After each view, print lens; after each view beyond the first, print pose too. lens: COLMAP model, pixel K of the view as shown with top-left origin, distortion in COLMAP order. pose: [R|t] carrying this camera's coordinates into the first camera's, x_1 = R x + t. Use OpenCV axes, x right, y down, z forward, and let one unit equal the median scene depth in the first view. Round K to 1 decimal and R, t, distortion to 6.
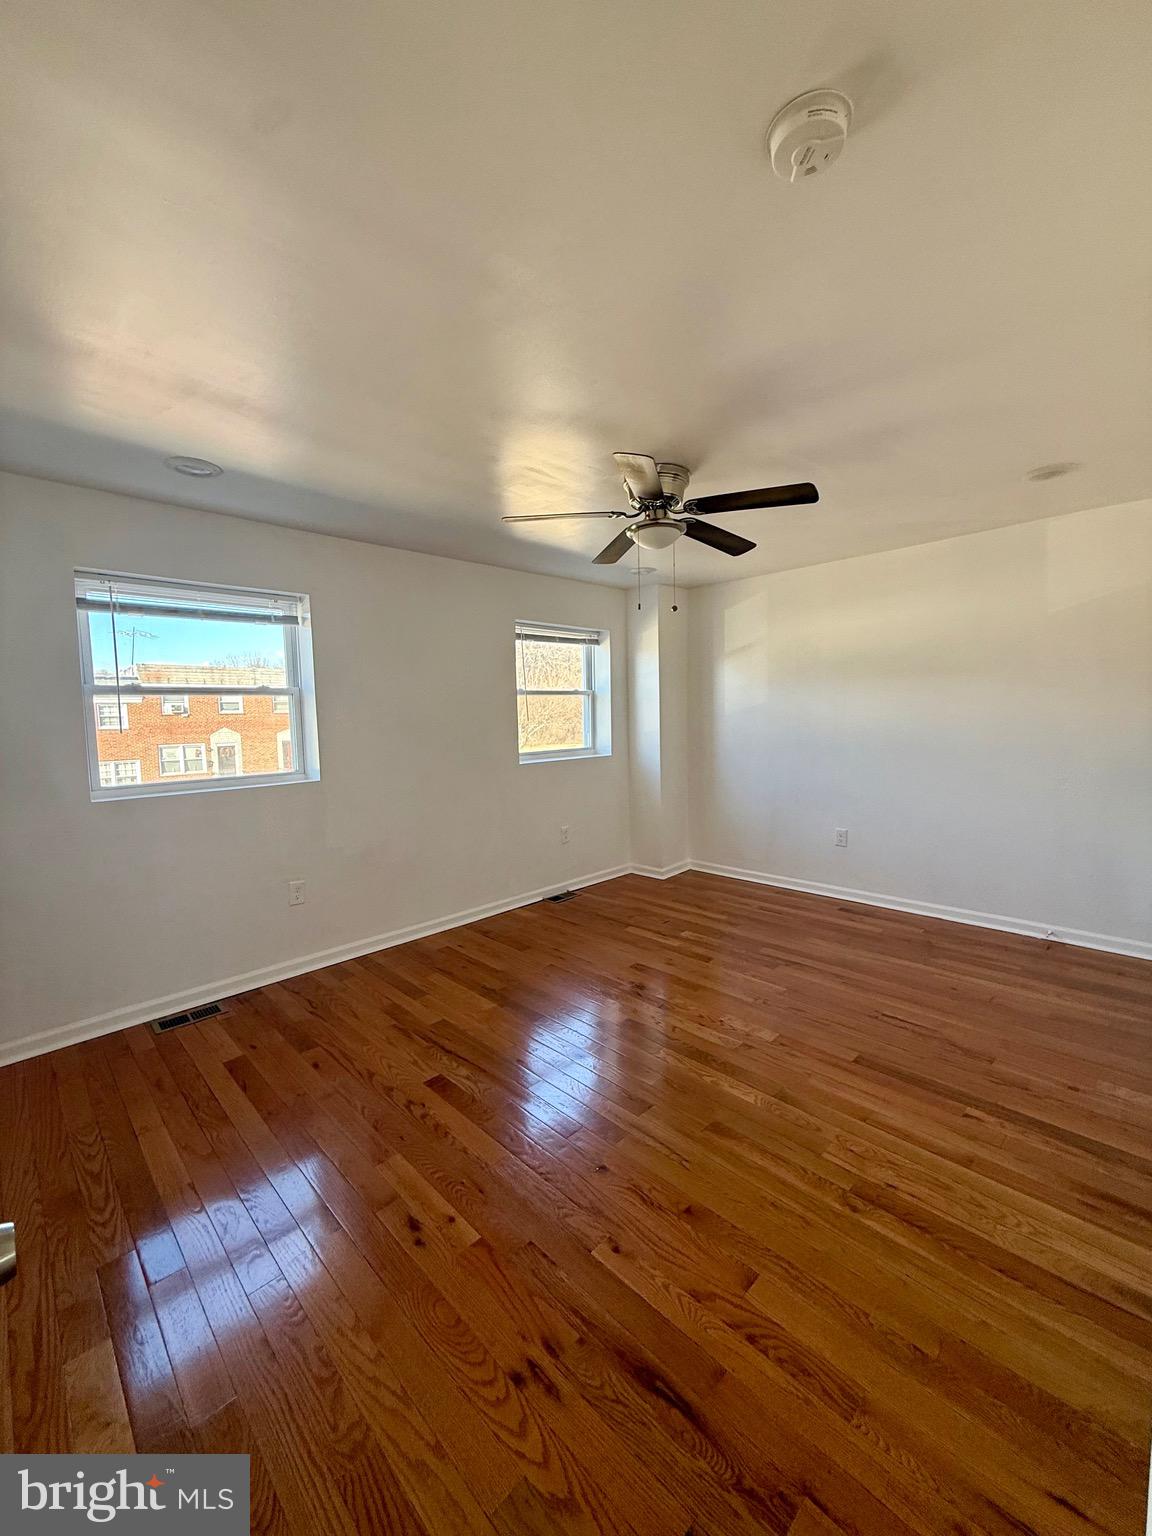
lens RADIAL K [[615.1, 0, 582.9], [0, 615.1, 761.7], [0, 0, 1]] dist [0.000156, 0.000174]
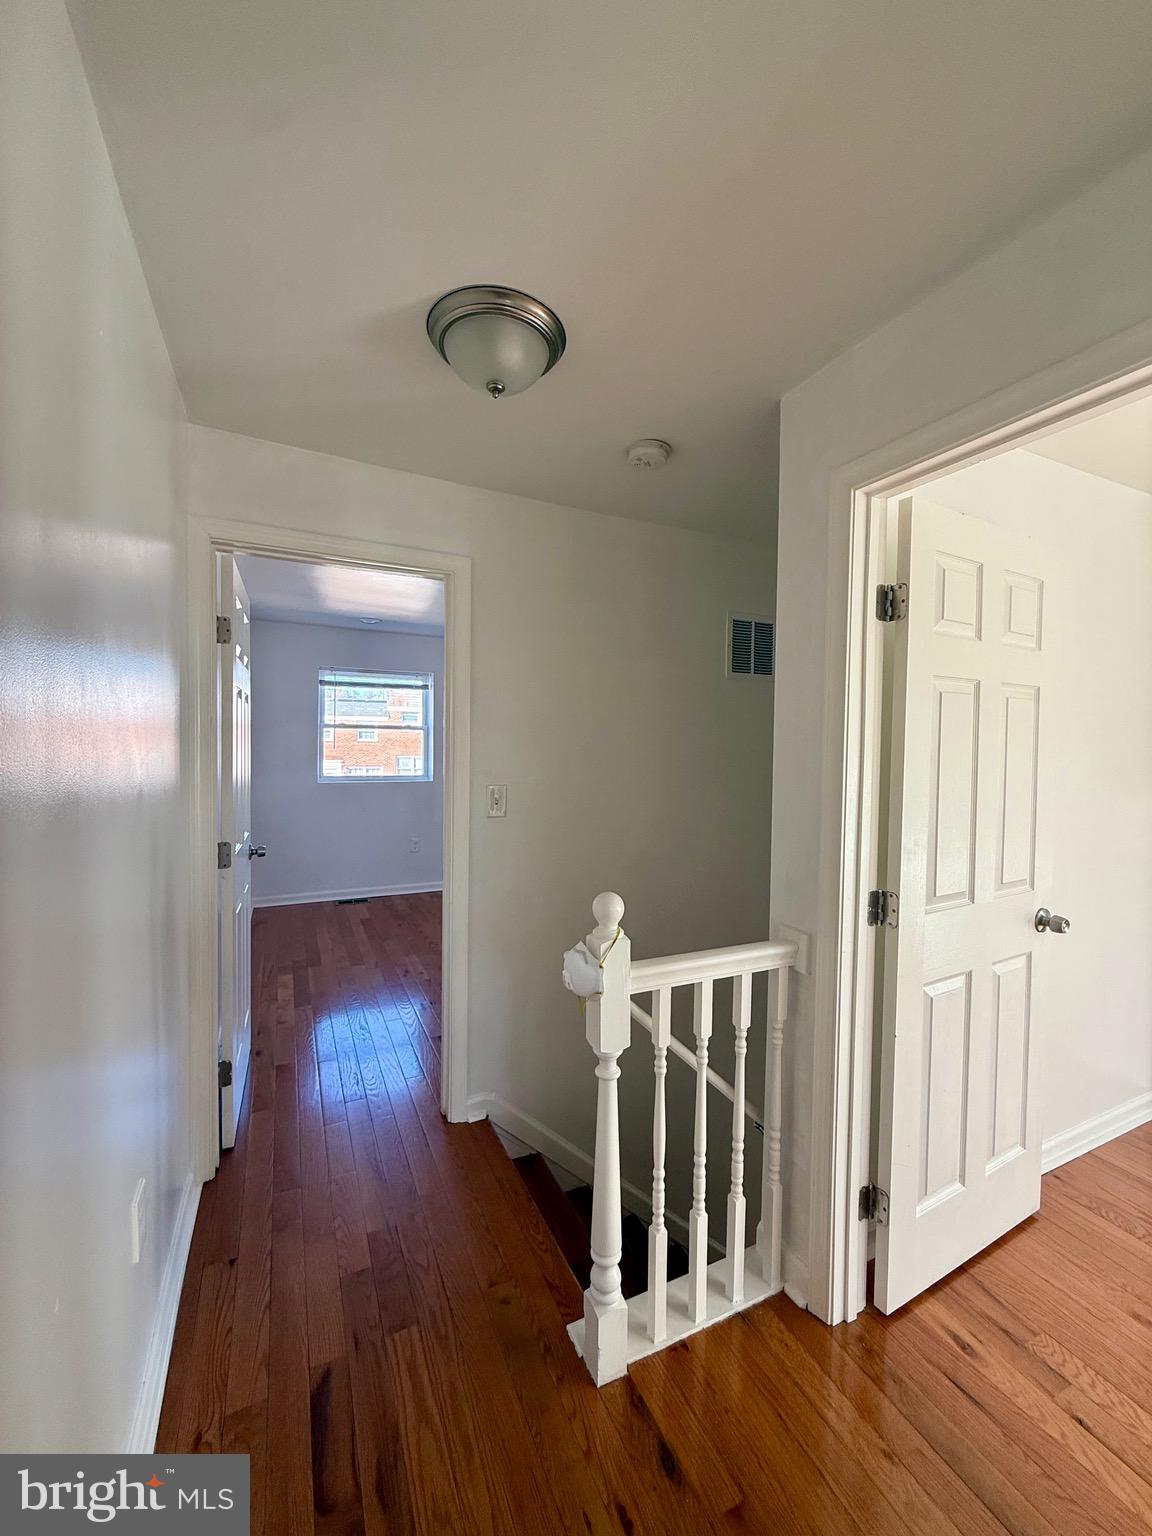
lens RADIAL K [[615.1, 0, 572.8], [0, 615.1, 765.3], [0, 0, 1]] dist [0.000156, 0.000174]
pose [[0.940480, 0.044293, -0.336950, 0.607355], [-0.063740, 0.996865, -0.046868, 0.052071], [0.333818, 0.065556, 0.940355, -0.564071]]
